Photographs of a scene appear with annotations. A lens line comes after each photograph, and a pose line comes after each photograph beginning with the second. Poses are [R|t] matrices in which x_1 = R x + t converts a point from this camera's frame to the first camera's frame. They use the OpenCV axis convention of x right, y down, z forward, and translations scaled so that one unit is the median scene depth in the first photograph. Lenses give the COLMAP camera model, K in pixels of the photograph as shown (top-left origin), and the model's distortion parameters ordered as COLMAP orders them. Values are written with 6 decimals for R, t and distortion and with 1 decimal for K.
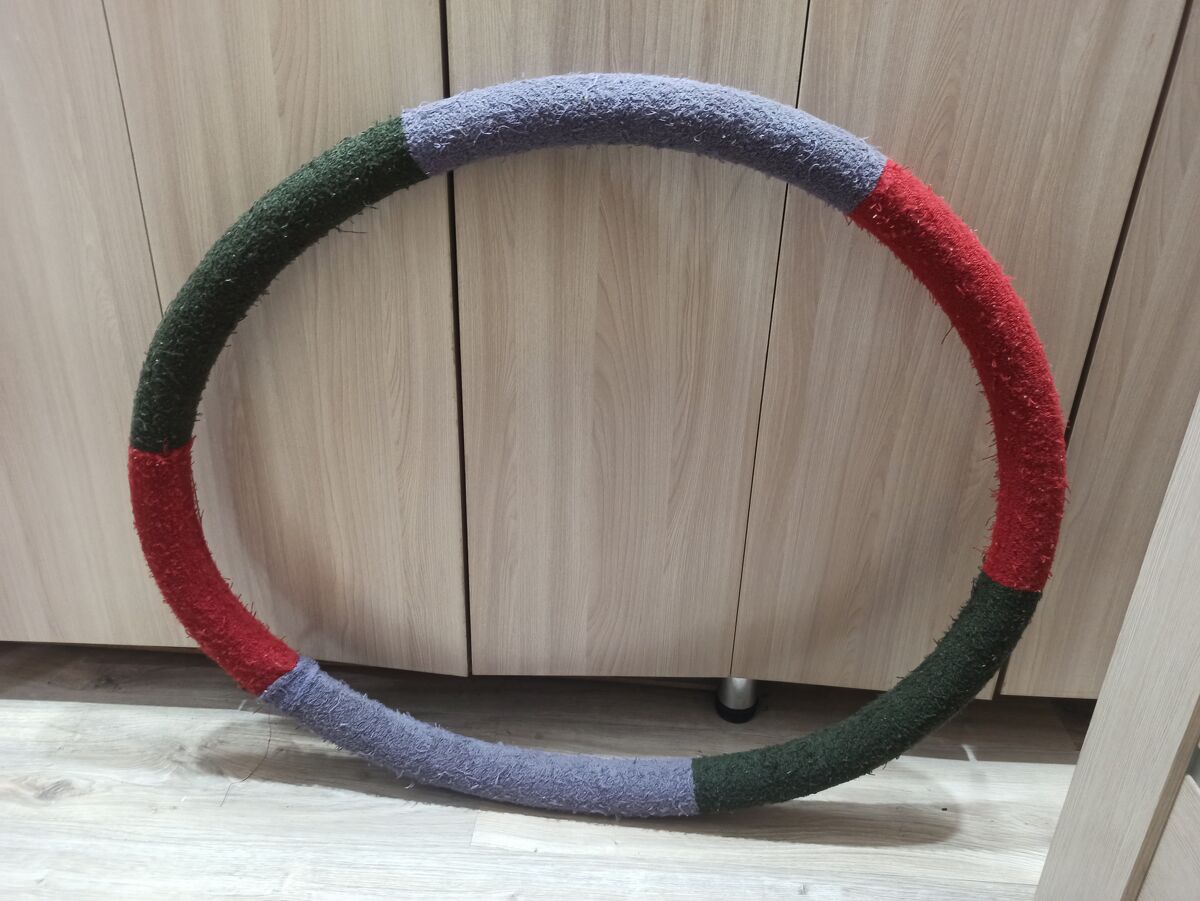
lens RADIAL K [[910.3, 0, 600.0], [0, 910.3, 450.5], [0, 0, 1]] dist [0.026601, 0.005746]
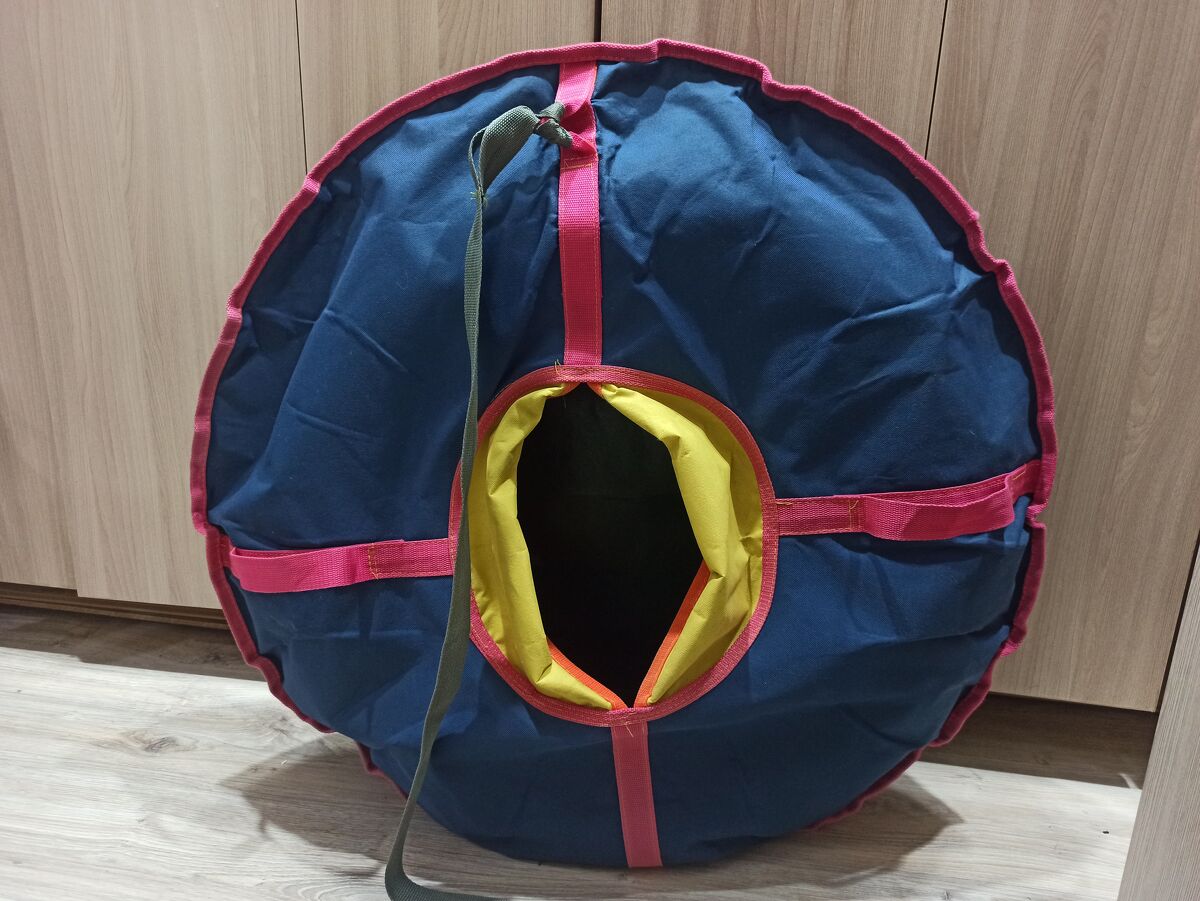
lens RADIAL K [[918.8, 0, 600.0], [0, 918.8, 450.5], [0, 0, 1]] dist [-0.008380, 0.036372]
pose [[0.995094, 0.032040, -0.093598, -0.042449], [-0.045487, 0.988347, -0.145265, 0.191815], [0.087853, 0.148810, 0.984956, 0.025285]]
